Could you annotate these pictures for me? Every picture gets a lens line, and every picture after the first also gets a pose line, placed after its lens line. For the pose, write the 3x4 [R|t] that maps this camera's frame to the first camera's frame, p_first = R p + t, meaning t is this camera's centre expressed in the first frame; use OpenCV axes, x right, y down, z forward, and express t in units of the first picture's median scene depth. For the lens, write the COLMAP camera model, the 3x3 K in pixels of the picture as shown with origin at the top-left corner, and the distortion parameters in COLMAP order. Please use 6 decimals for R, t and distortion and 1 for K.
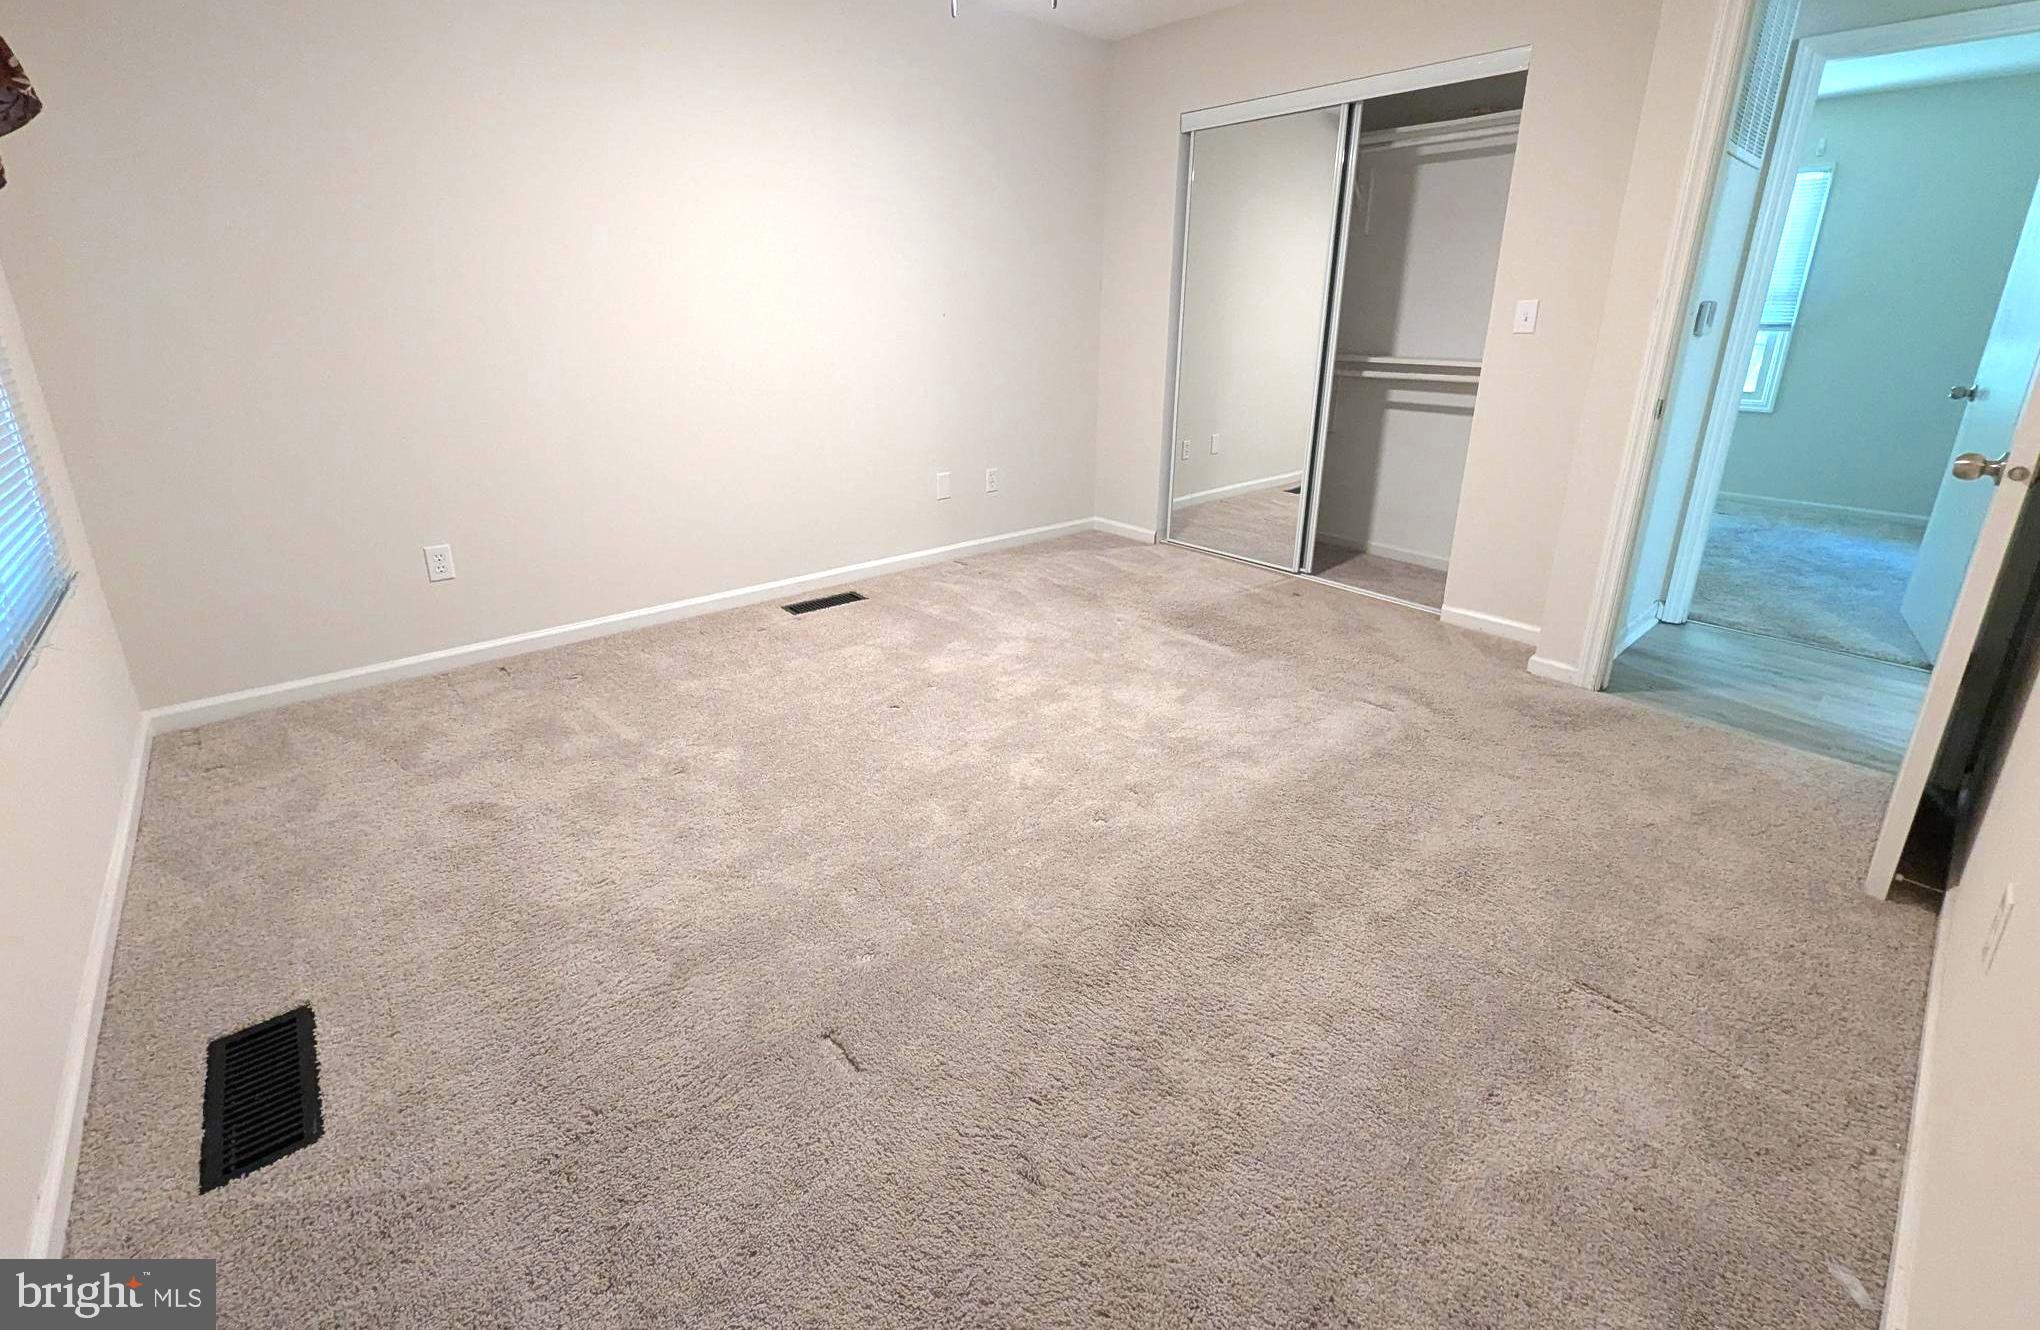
lens RADIAL K [[815.8, 0, 1020.0], [0, 815.8, 665.0], [0, 0, 1]] dist [-0.000743, -0.000059]
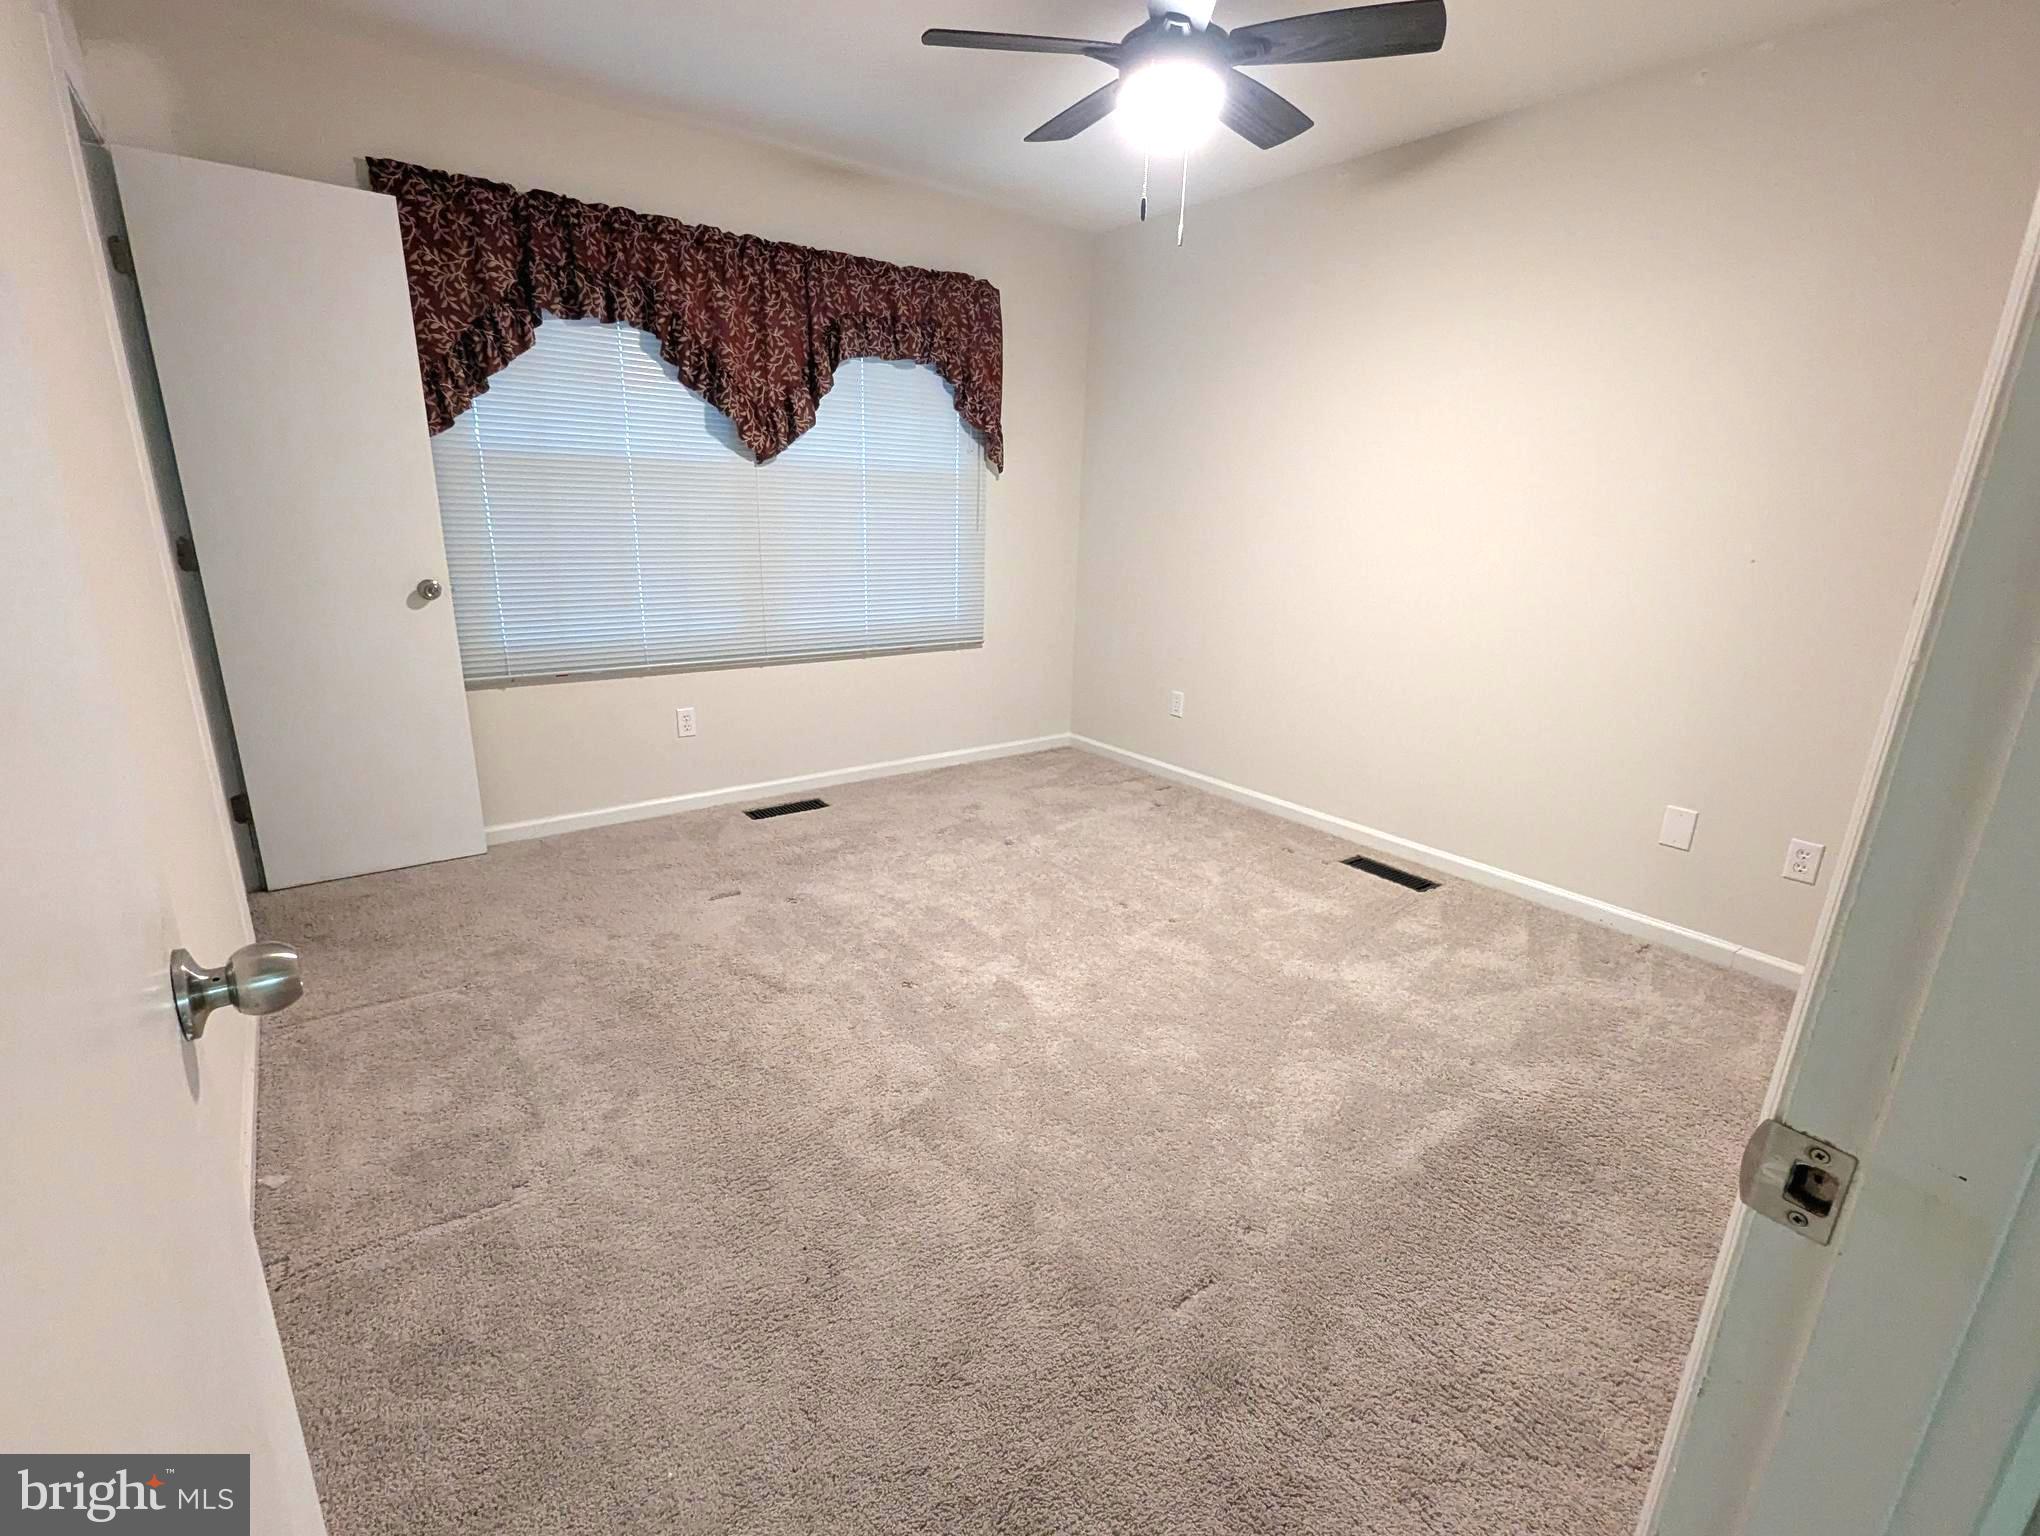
lens RADIAL K [[925.9, 0, 1012.8], [0, 925.9, 777.0], [0, 0, 1]] dist [0.001465, 0.000406]
pose [[-0.067745, 0.277046, -0.958466, 1.066612], [-0.418420, 0.864218, 0.279378, -0.410970], [0.905724, 0.419968, 0.057375, 0.813809]]
